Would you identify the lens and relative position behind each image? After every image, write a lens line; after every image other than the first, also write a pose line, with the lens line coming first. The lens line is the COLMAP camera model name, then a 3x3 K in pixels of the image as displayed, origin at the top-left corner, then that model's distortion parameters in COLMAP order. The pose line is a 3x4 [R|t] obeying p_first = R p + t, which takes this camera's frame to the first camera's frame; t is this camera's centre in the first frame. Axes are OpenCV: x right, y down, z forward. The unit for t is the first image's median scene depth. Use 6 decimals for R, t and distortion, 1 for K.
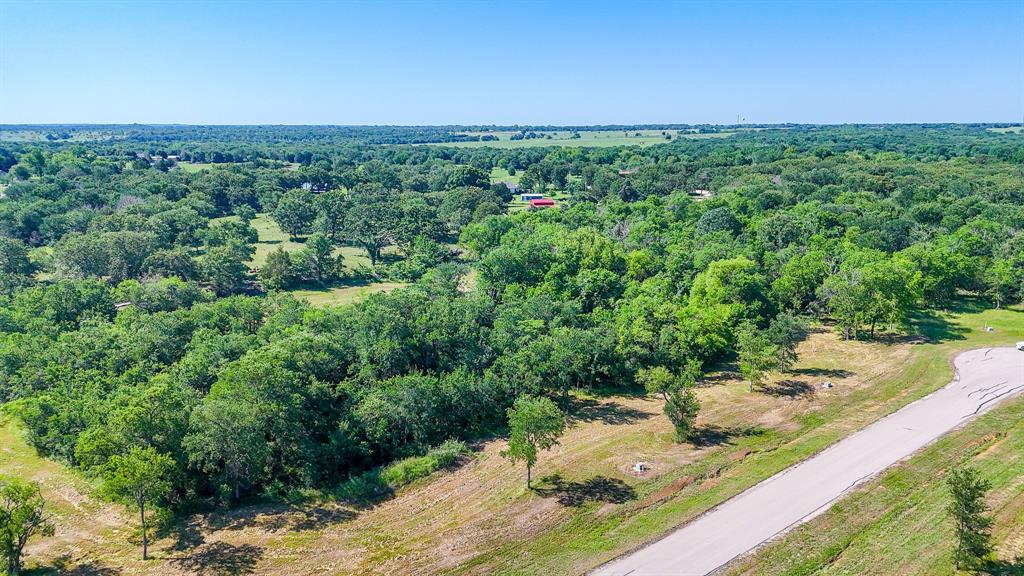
lens RADIAL K [[756.0, 0, 512.0], [0, 756.0, 288.0], [0, 0, 1]] dist [0.094206, -0.107233]
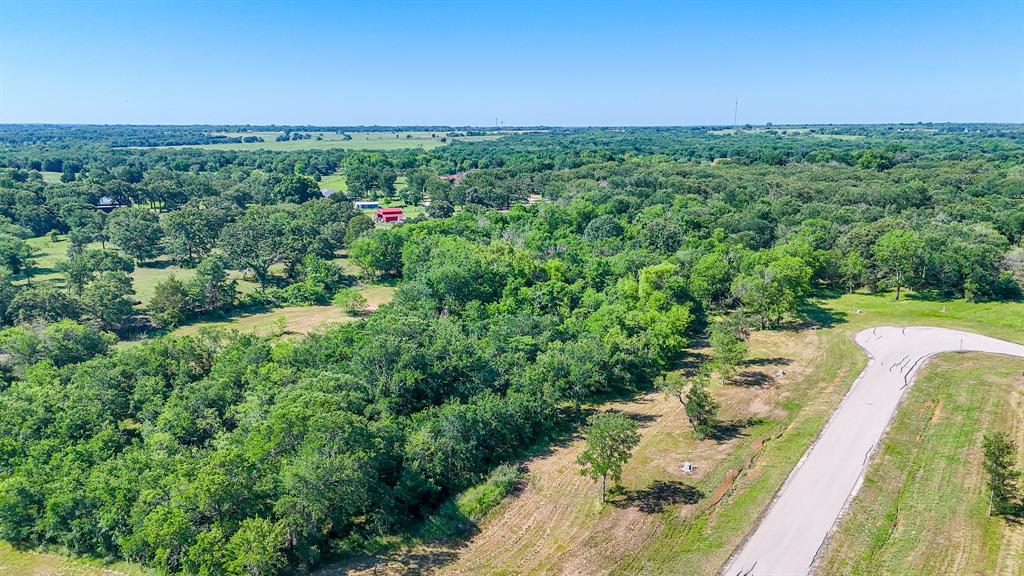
lens RADIAL K [[759.7, 0, 512.0], [0, 759.7, 288.0], [0, 0, 1]] dist [0.099177, -0.122574]
pose [[0.951425, -0.063640, 0.301232, -0.351477], [0.064032, 0.997911, 0.008584, -0.039572], [-0.301149, 0.011122, 0.953512, 0.035834]]
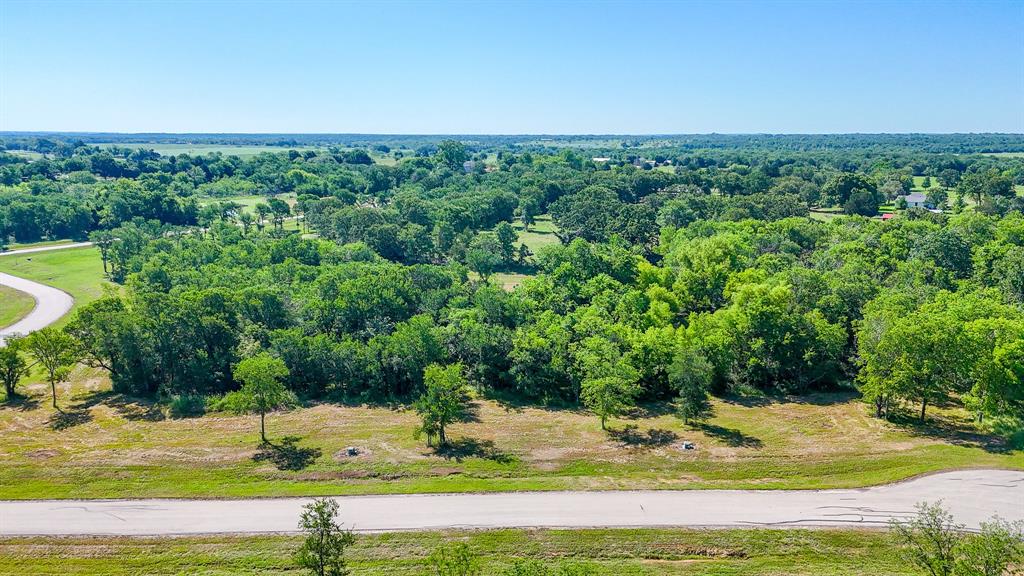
lens RADIAL K [[767.8, 0, 512.0], [0, 767.8, 288.0], [0, 0, 1]] dist [0.074224, -0.064210]
pose [[0.754735, 0.133223, -0.642360, 0.875363], [-0.142750, 0.989052, 0.037403, -0.039222], [0.640310, 0.063467, 0.765490, 0.325981]]
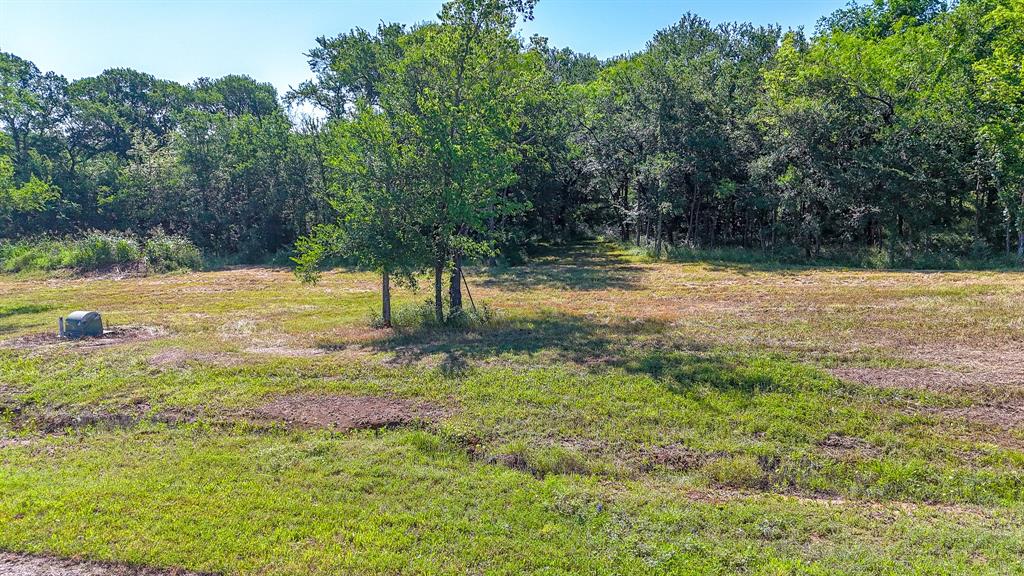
lens RADIAL K [[767.8, 0, 512.0], [0, 767.8, 288.0], [0, 0, 1]] dist [0.074224, -0.064210]
pose [[0.538156, 0.130030, -0.832755, 0.415641], [-0.163898, 0.985312, 0.047935, 0.175193], [0.826756, 0.110690, 0.551563, 0.905443]]
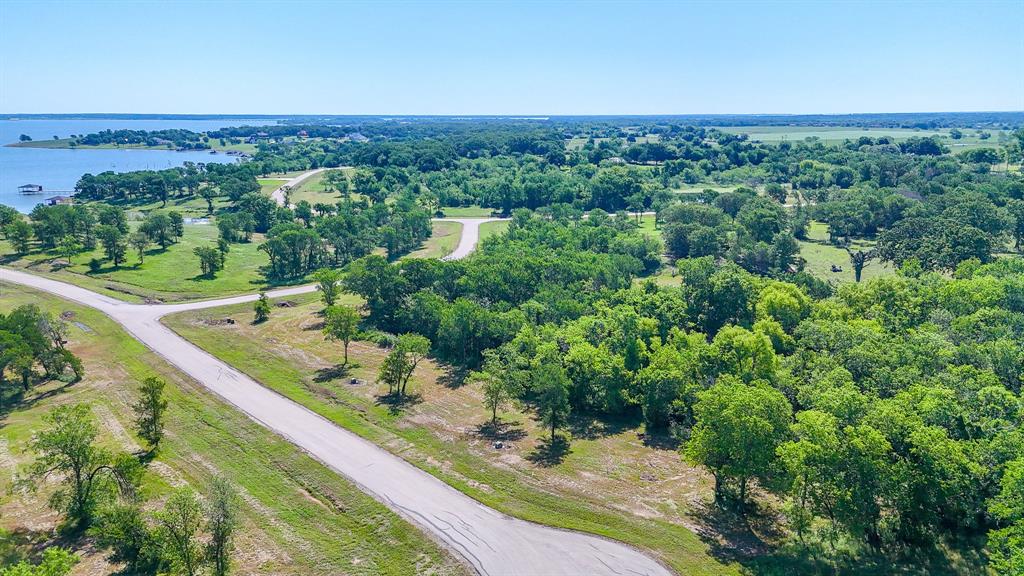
lens RADIAL K [[743.4, 0, 519.9], [0, 743.4, 313.4], [0, 0, 1]] dist [0.075879, -0.066319]
pose [[0.058346, 0.258863, -0.964150, 1.371305], [-0.208089, 0.947735, 0.241863, -0.258342], [0.976368, 0.186517, 0.109163, 1.045511]]
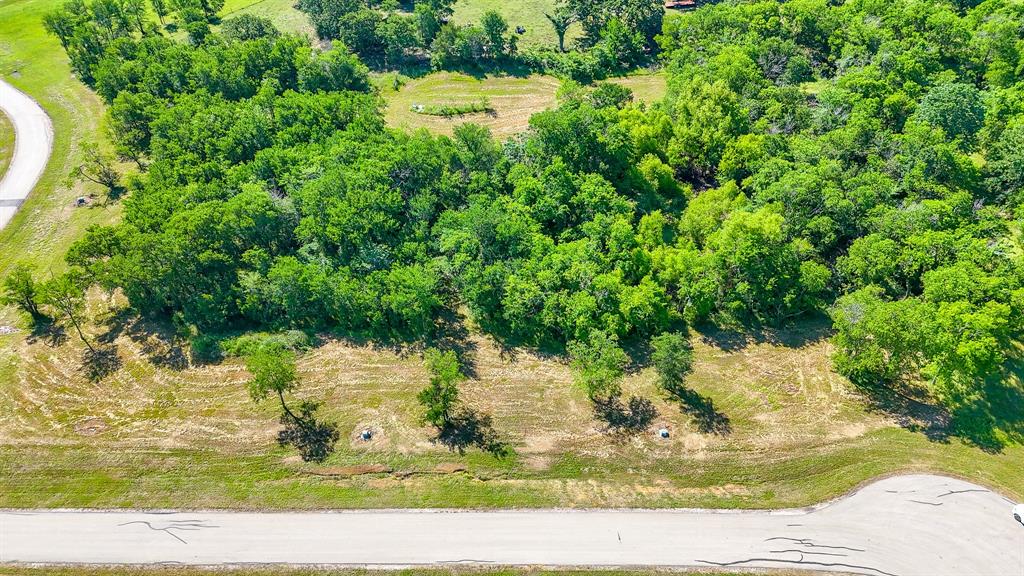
lens RADIAL K [[747.6, 0, 512.0], [0, 747.6, 288.0], [0, 0, 1]] dist [0.079997, -0.087202]
pose [[0.765079, 0.397904, -0.506287, 0.746580], [-0.110295, 0.855594, 0.505760, -0.490691], [0.634420, -0.331106, 0.698484, 0.406789]]
